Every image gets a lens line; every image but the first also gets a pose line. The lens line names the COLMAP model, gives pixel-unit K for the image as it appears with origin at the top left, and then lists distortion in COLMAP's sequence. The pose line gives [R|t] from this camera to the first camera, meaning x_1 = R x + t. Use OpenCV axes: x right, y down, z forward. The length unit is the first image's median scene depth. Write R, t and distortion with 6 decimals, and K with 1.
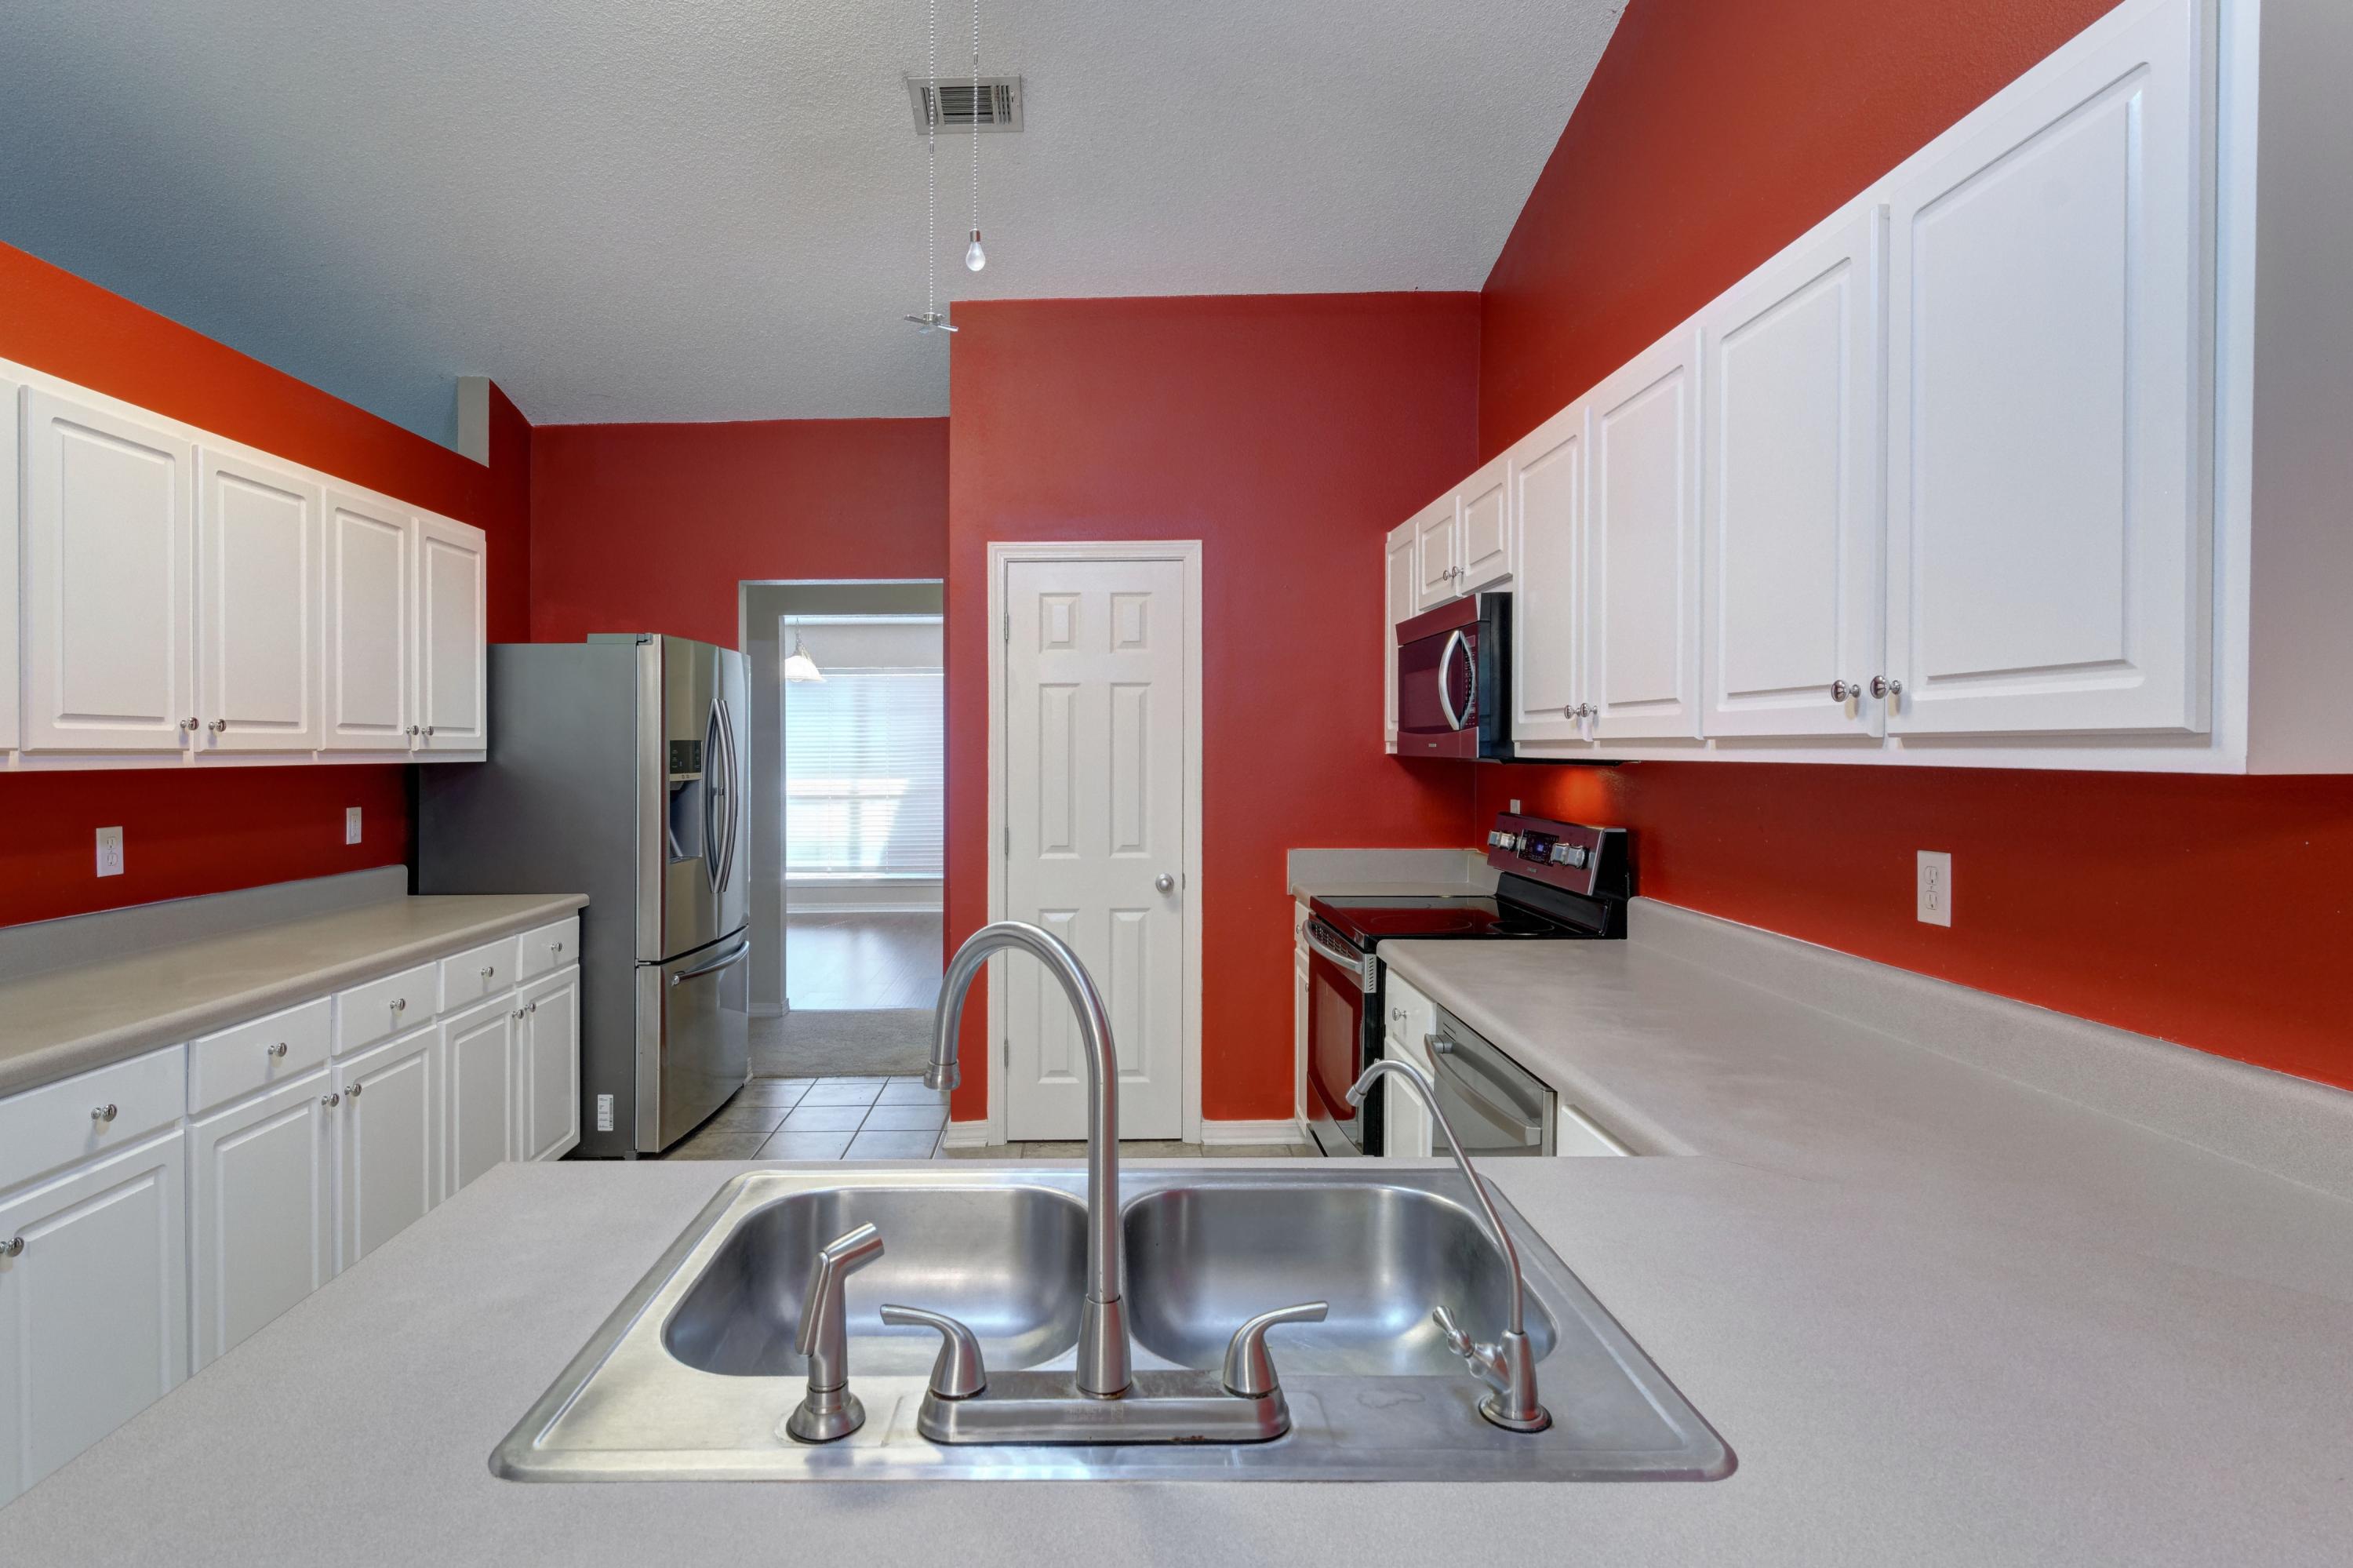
lens RADIAL K [[1196.4, 0, 1099.3], [0, 1196.4, 742.9], [0, 0, 1]] dist [0.007316, -0.001621]
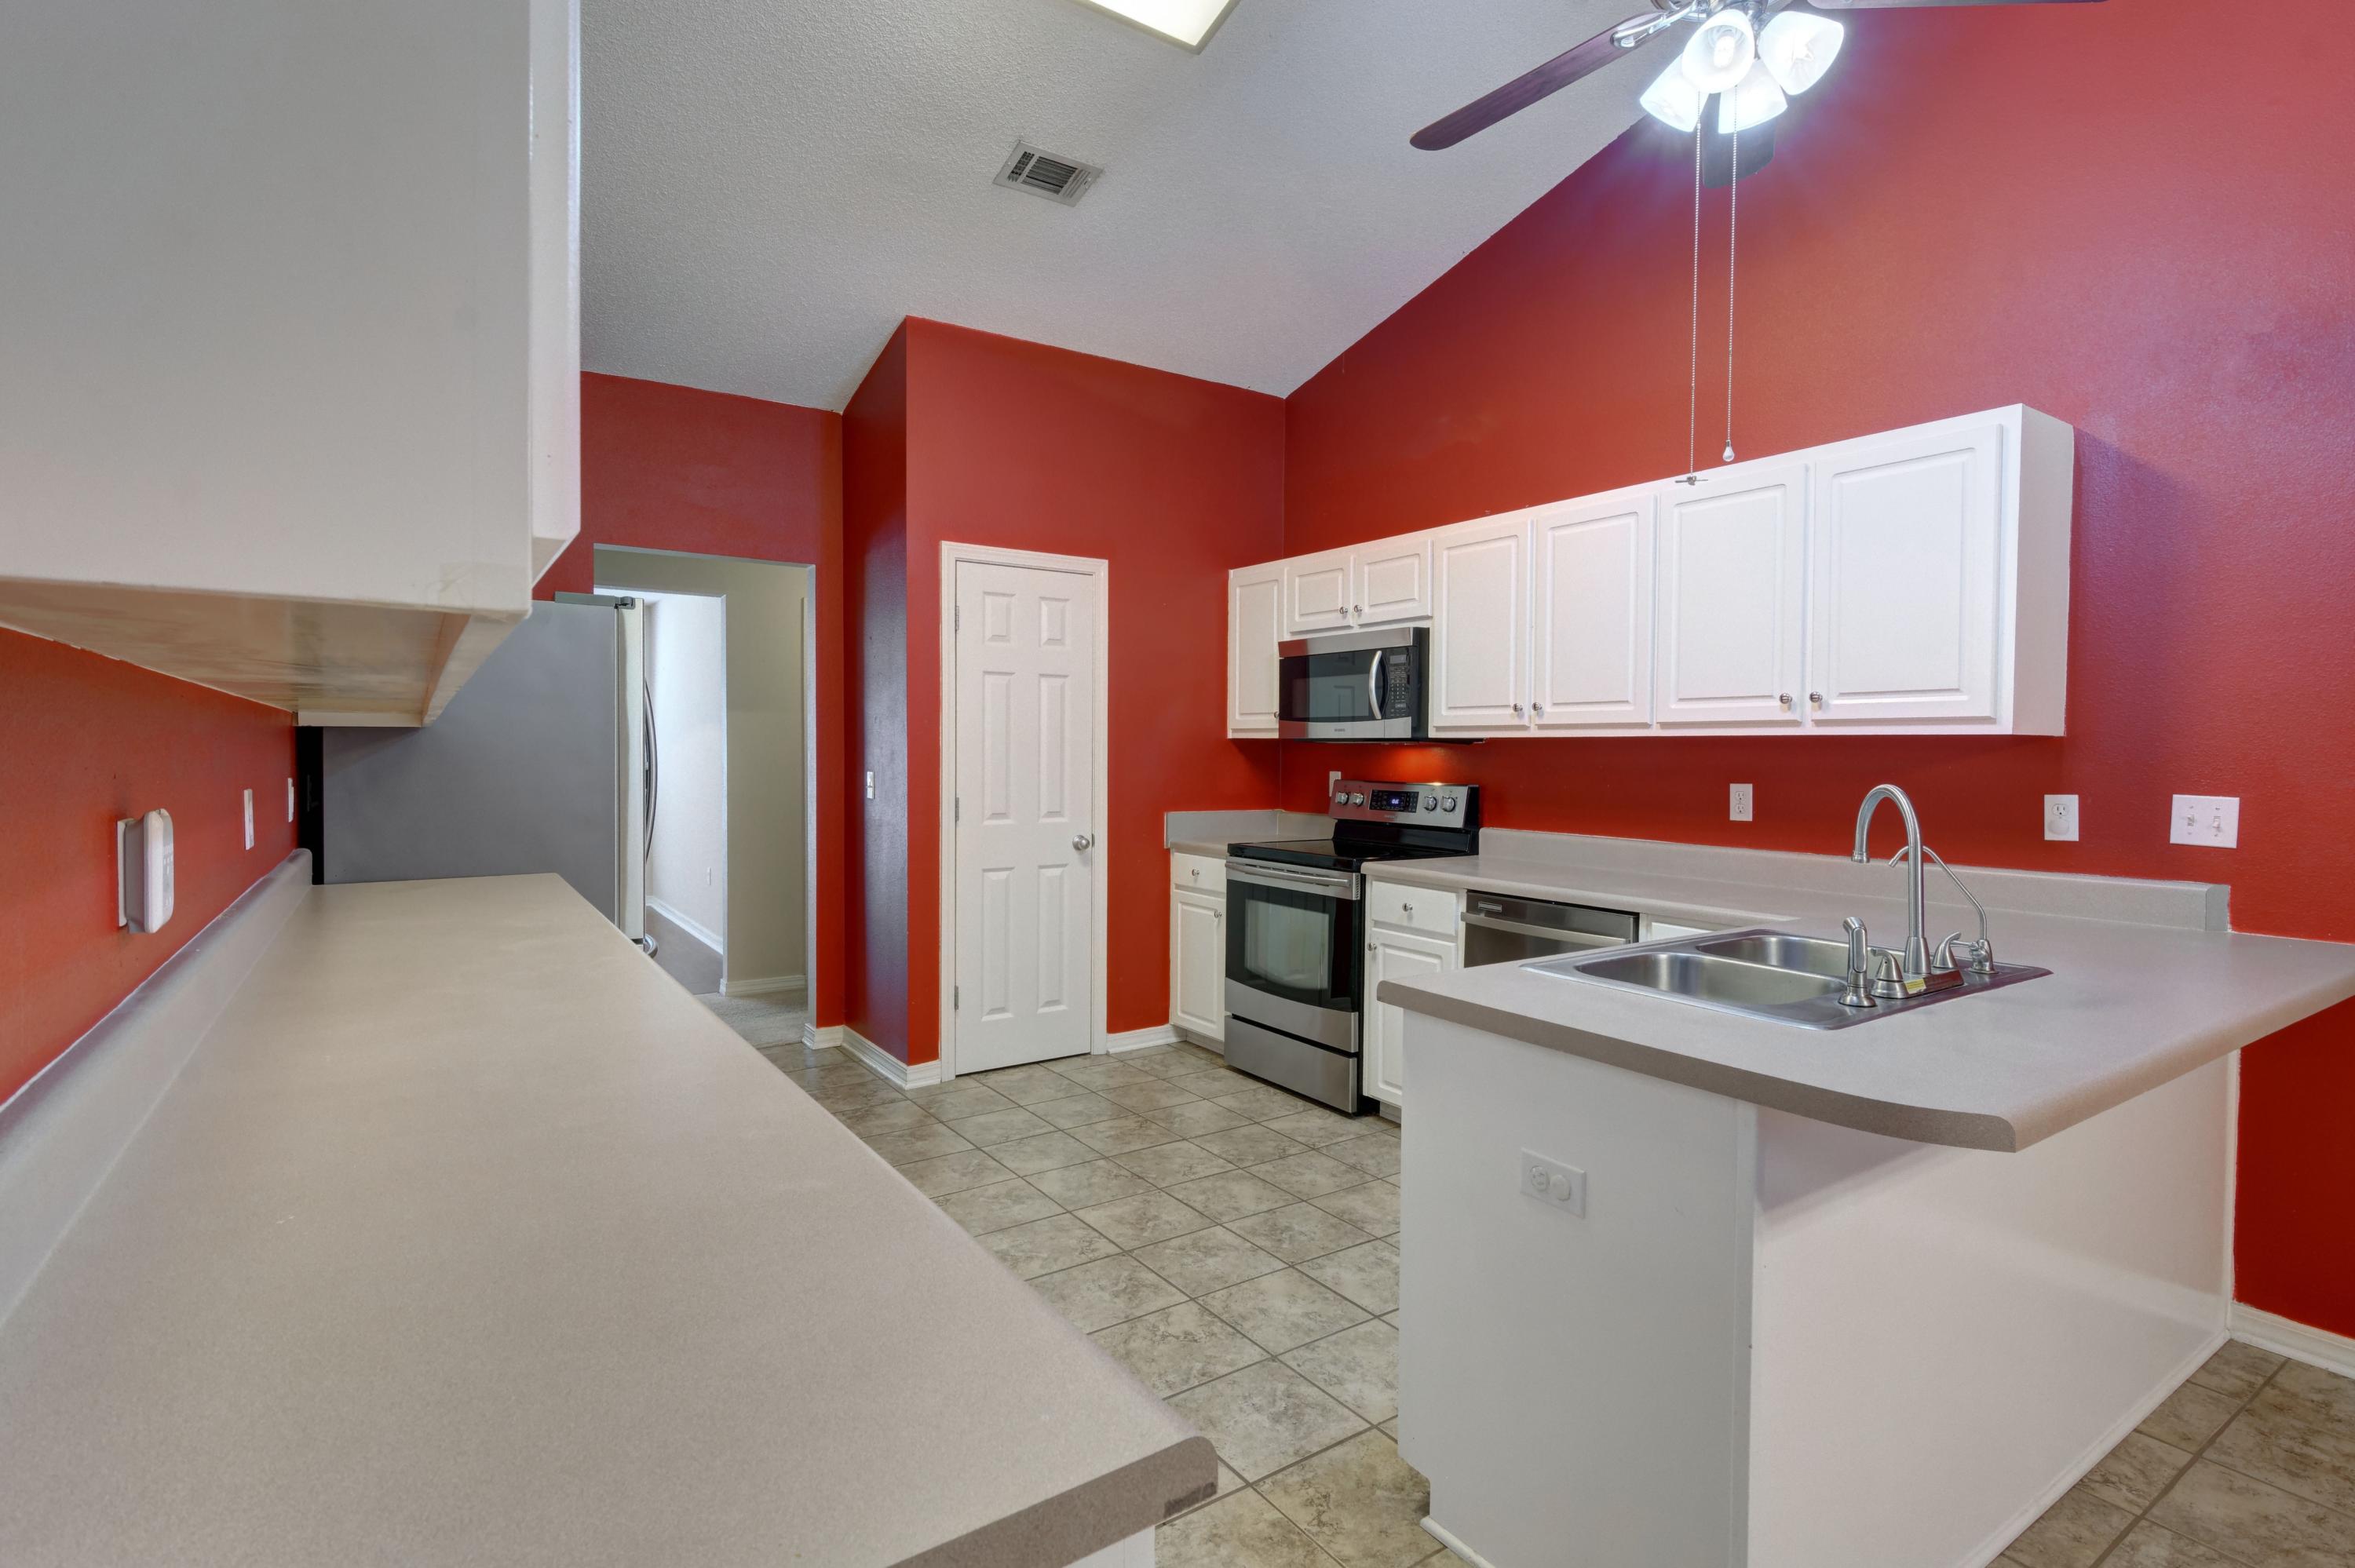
lens RADIAL K [[1134.8, 0, 1190.9], [0, 1134.8, 794.1], [0, 0, 1]] dist [-0.001053, 0.000354]
pose [[0.837824, -0.011714, 0.545815, -0.500072], [-0.012895, 0.999066, 0.041235, 0.020425], [-0.545789, -0.041586, 0.836890, -0.024833]]
